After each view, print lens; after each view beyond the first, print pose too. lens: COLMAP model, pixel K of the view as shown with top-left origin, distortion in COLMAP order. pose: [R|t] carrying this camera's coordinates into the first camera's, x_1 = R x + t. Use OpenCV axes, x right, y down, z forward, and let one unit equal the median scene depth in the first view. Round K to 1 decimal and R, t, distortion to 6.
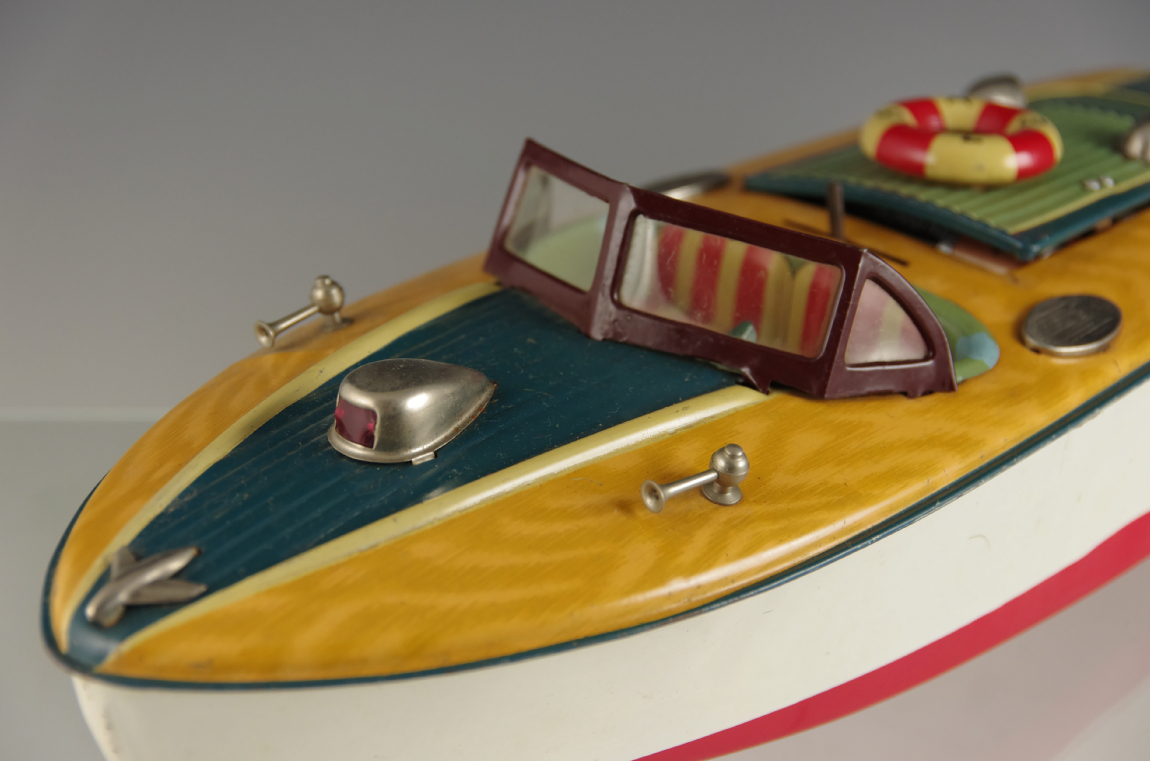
lens RADIAL K [[2551.8, 0, 575.0], [0, 2551.8, 380.5], [0, 0, 1]] dist [-0.125630, -0.518879]
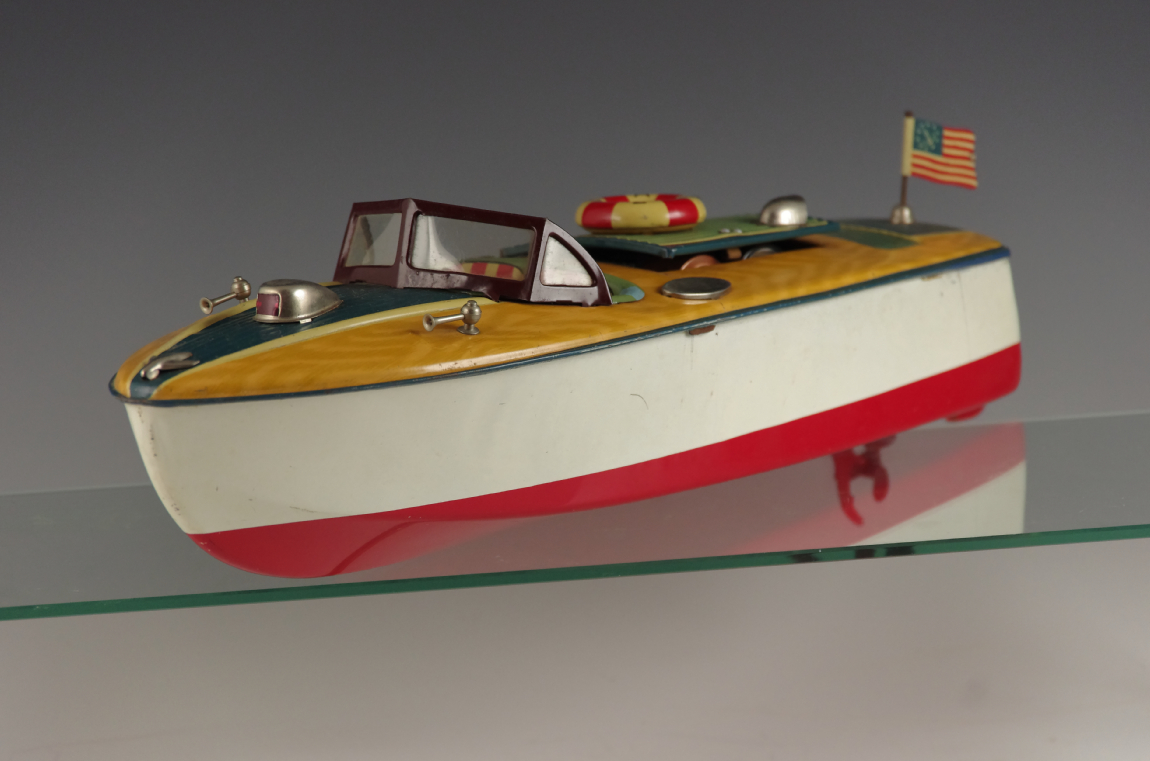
lens RADIAL K [[5053.2, 0, 575.0], [0, 5053.2, 380.5], [0, 0, 1]] dist [-0.398314, -6.637508]
pose [[0.997075, -0.072911, 0.022937, 0.048255], [0.076310, 0.966704, -0.244253, 0.981458], [-0.004365, 0.245288, 0.969440, -2.539356]]
